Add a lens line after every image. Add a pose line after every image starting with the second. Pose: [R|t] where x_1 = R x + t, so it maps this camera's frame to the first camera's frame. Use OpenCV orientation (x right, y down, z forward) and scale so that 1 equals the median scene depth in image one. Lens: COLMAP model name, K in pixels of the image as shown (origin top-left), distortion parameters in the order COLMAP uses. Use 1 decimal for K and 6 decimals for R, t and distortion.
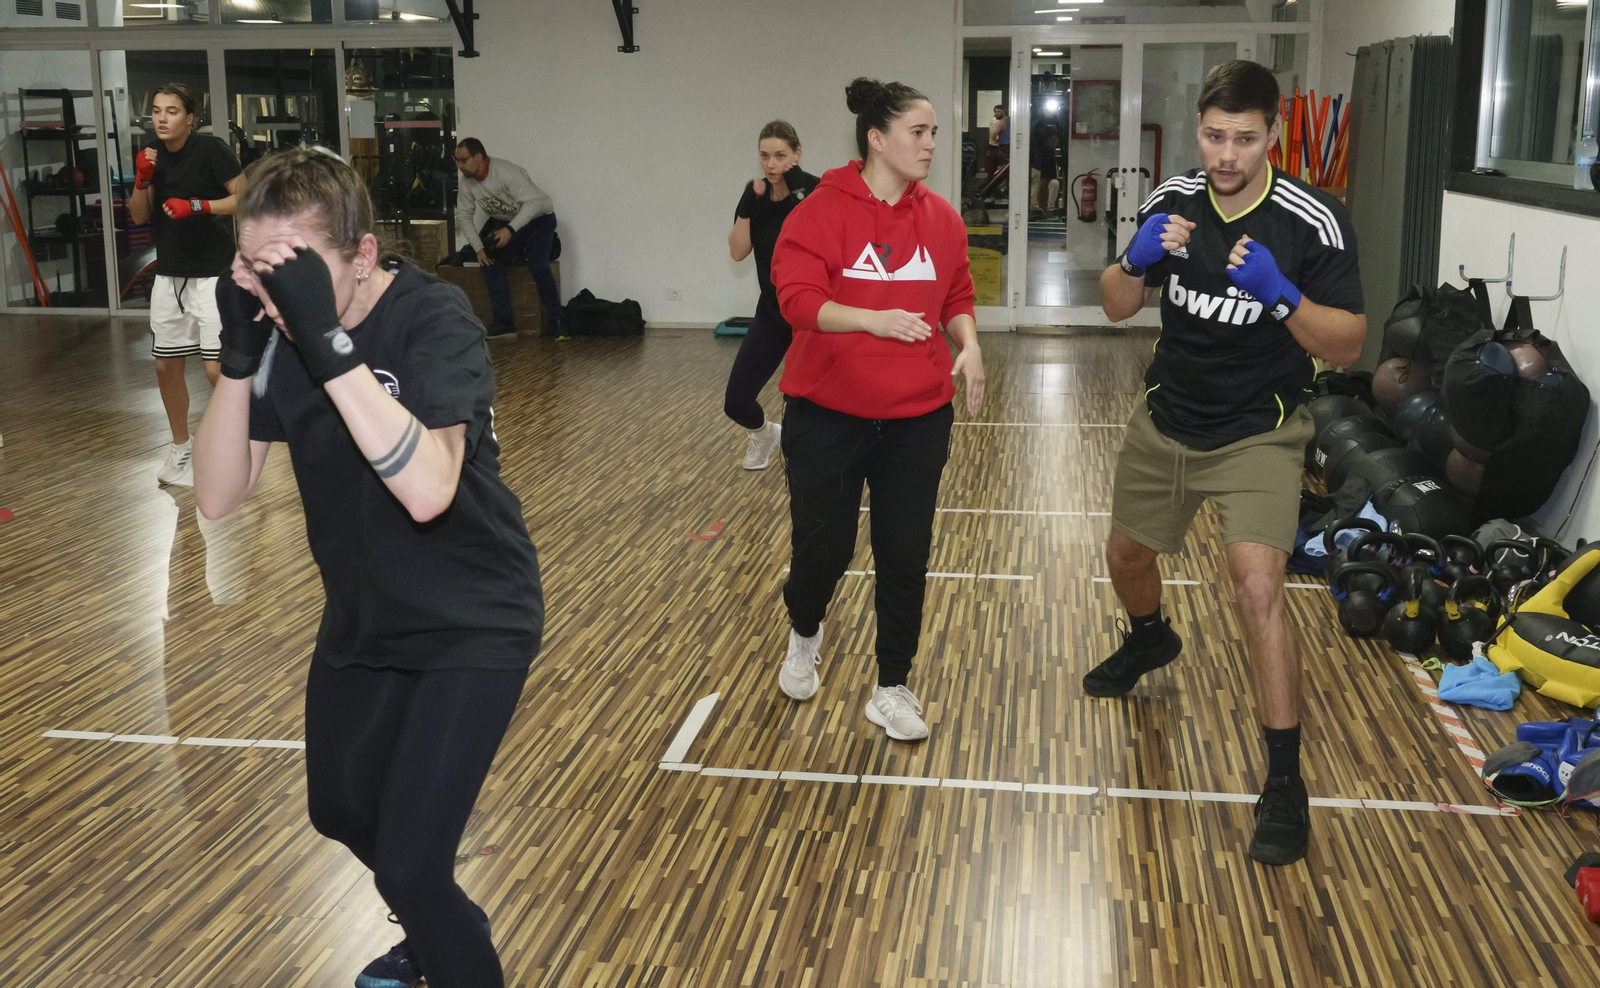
lens RADIAL K [[1755.4, 0, 796.1], [0, 1755.4, 441.3], [0, 0, 1]] dist [0.015057, 0.000000]
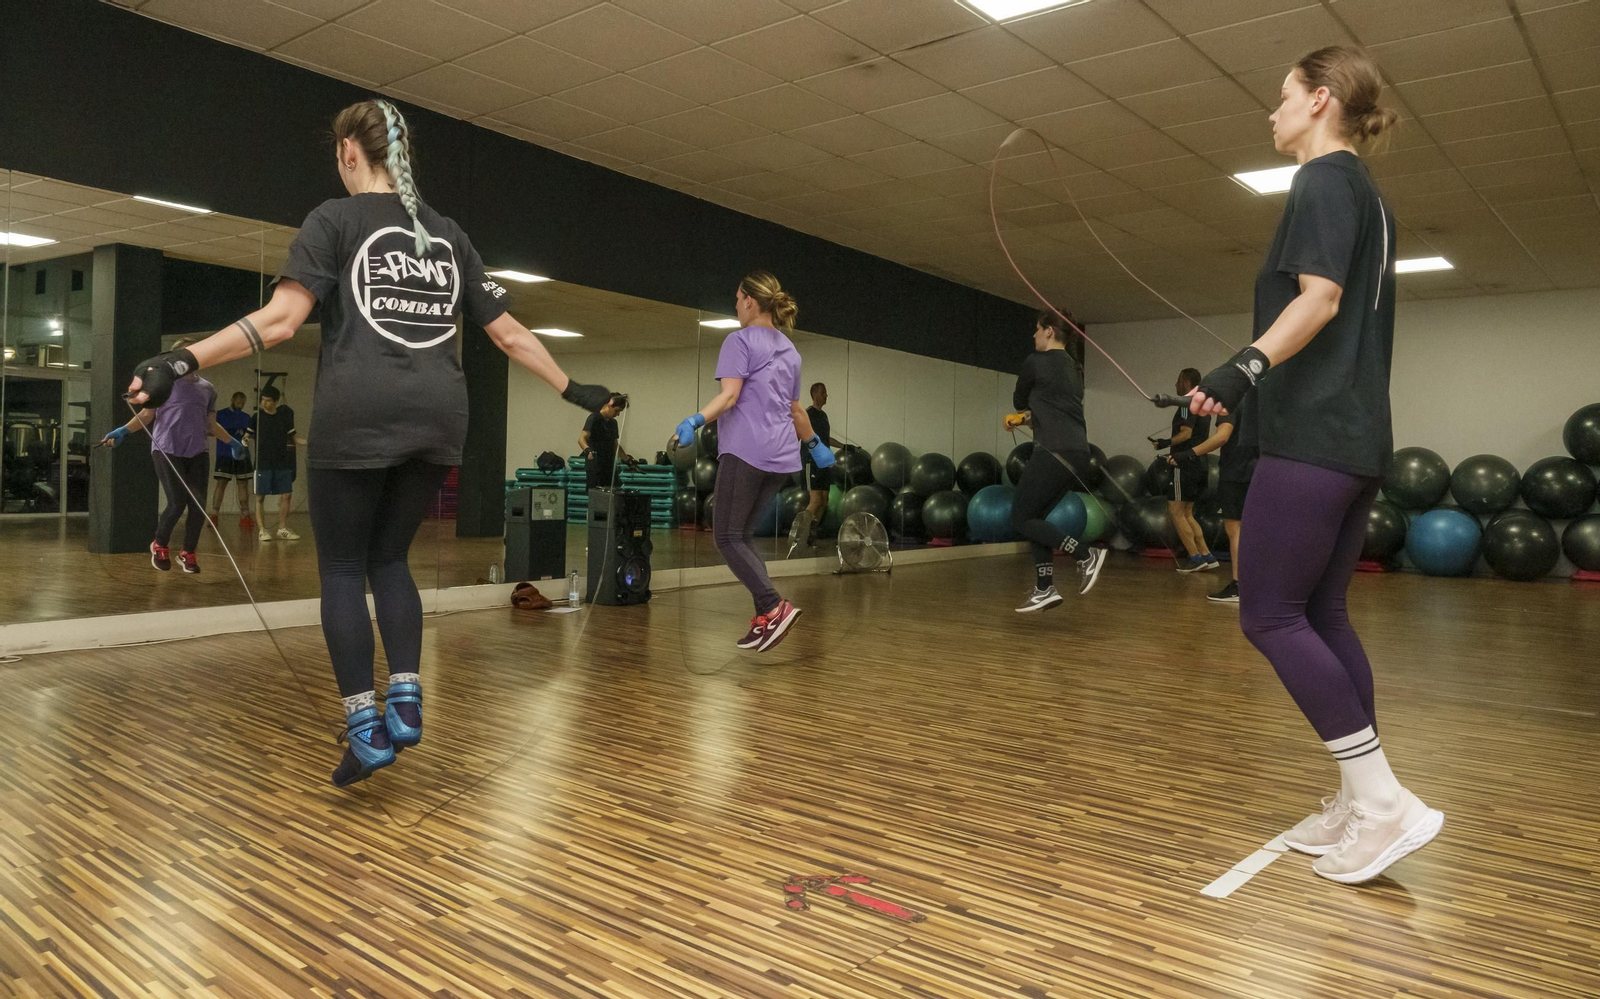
lens RADIAL K [[1109.4, 0, 798.4], [0, 1109.4, 491.6], [0, 0, 1]] dist [0.004664, -0.006997]
pose [[-0.525448, 0.005811, -0.850806, 0.860235], [-0.175486, 0.977736, 0.115056, -0.103875], [0.832532, 0.209760, -0.512729, 3.538500]]
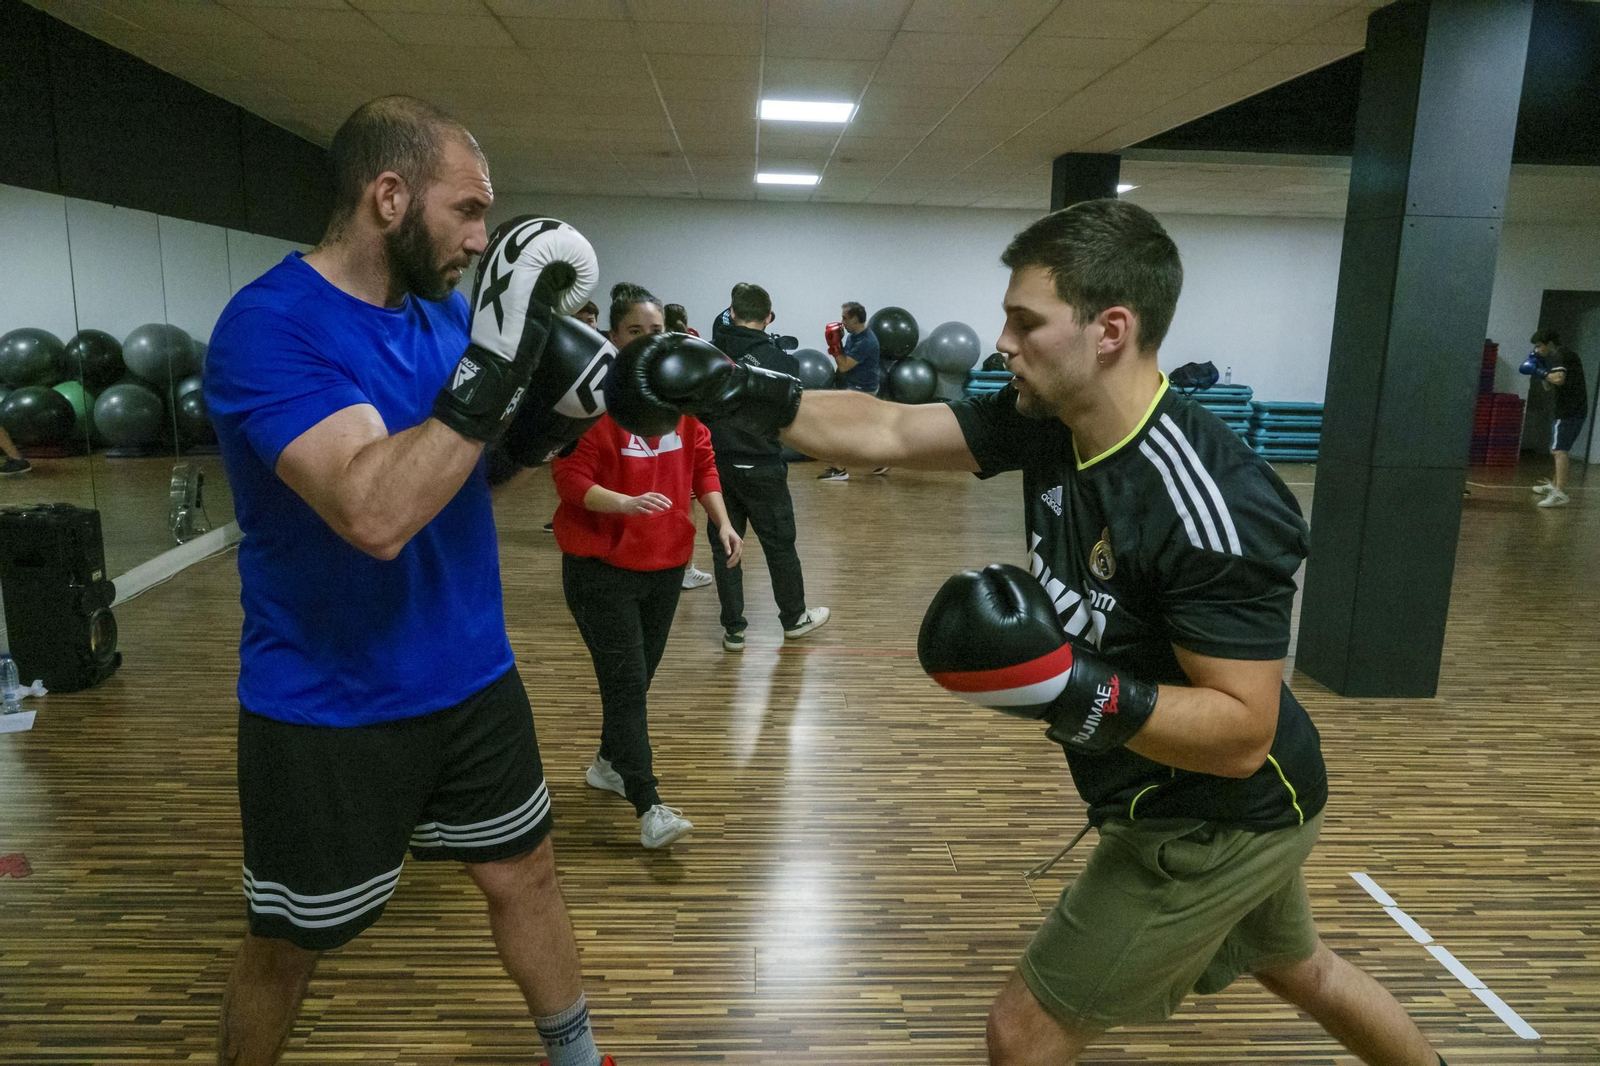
lens RADIAL K [[1113.1, 0, 803.5], [0, 1113.1, 532.5], [0, 0, 1]] dist [0.002034, -0.002891]
pose [[0.191421, 0.196173, -0.961704, 0.506380], [-0.204339, 0.966318, 0.156442, -0.286143], [0.960002, 0.166567, 0.225059, 1.585488]]
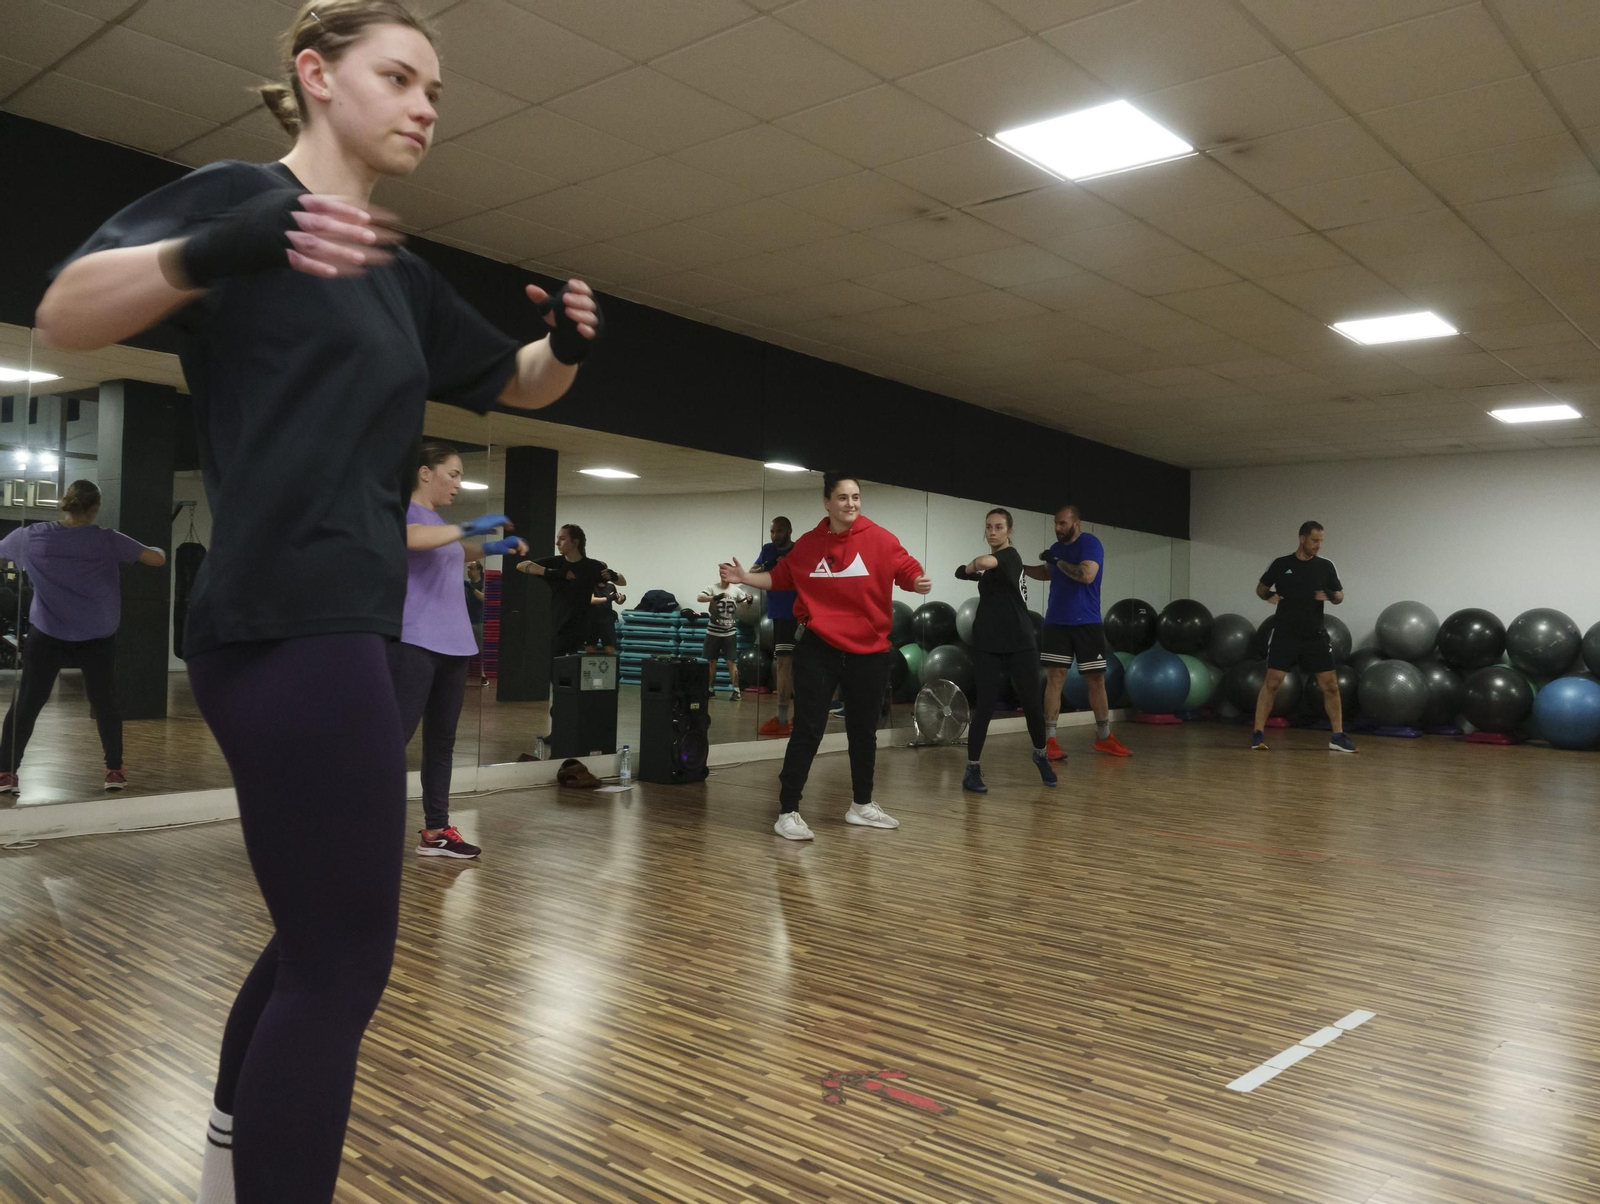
lens RADIAL K [[1255.0, 0, 900.6], [0, 1255.0, 620.1], [0, 0, 1]] dist [0.000492, -0.003187]
pose [[-0.513919, -0.011103, -0.857767, 1.066164], [-0.180934, 0.978825, 0.095734, -0.233973], [0.838541, 0.204398, -0.505045, 3.725662]]
